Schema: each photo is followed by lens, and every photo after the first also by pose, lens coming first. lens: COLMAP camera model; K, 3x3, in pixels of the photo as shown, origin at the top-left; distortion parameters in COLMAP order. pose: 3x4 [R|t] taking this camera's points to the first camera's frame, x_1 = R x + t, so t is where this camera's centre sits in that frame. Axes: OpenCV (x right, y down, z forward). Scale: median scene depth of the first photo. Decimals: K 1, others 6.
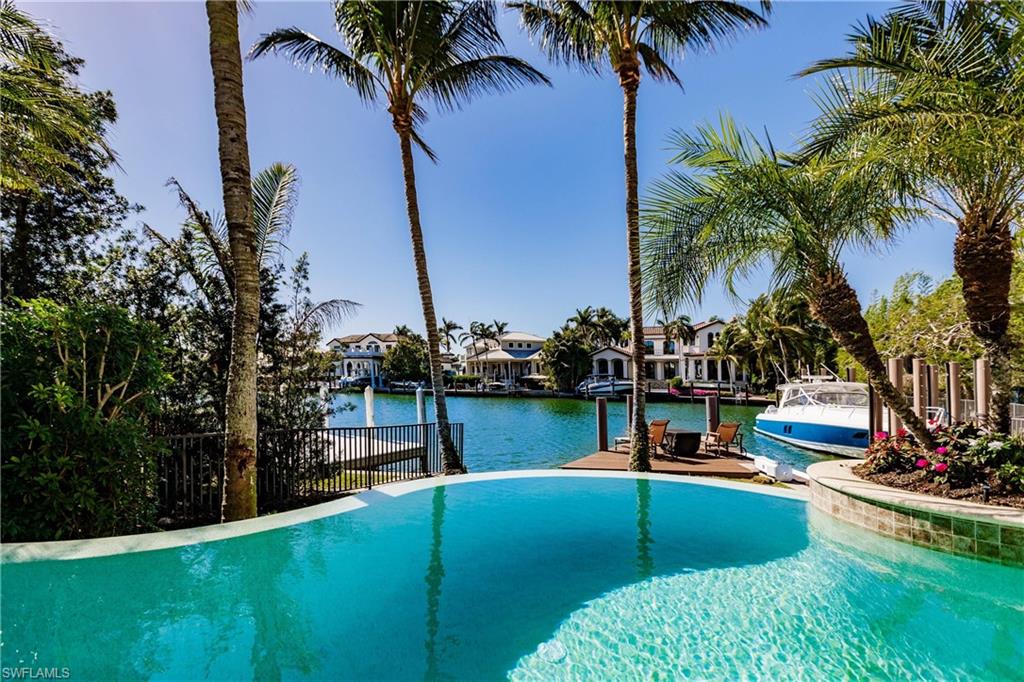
lens RADIAL K [[469.4, 0, 507.7], [0, 469.4, 345.6], [0, 0, 1]] dist [0.013737, -0.000224]
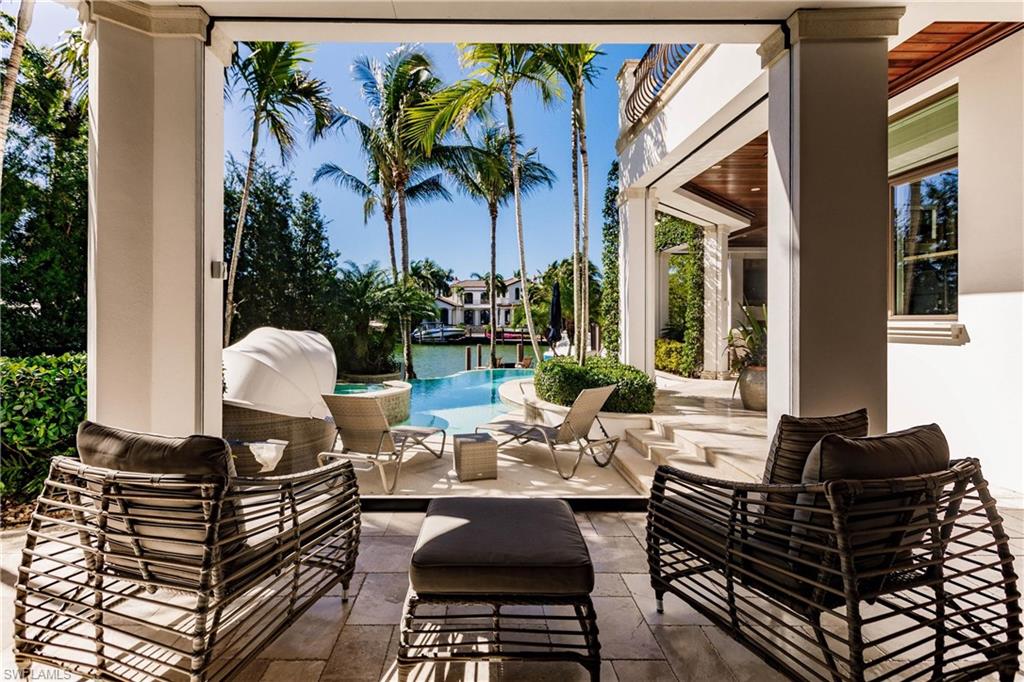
lens RADIAL K [[469.4, 0, 507.7], [0, 469.4, 345.6], [0, 0, 1]] dist [0.013737, -0.000224]
pose [[0.924999, -0.027840, 0.378948, -0.065489], [-0.018232, 0.992912, 0.117448, -0.019839], [-0.379532, -0.115548, 0.917935, -0.141997]]
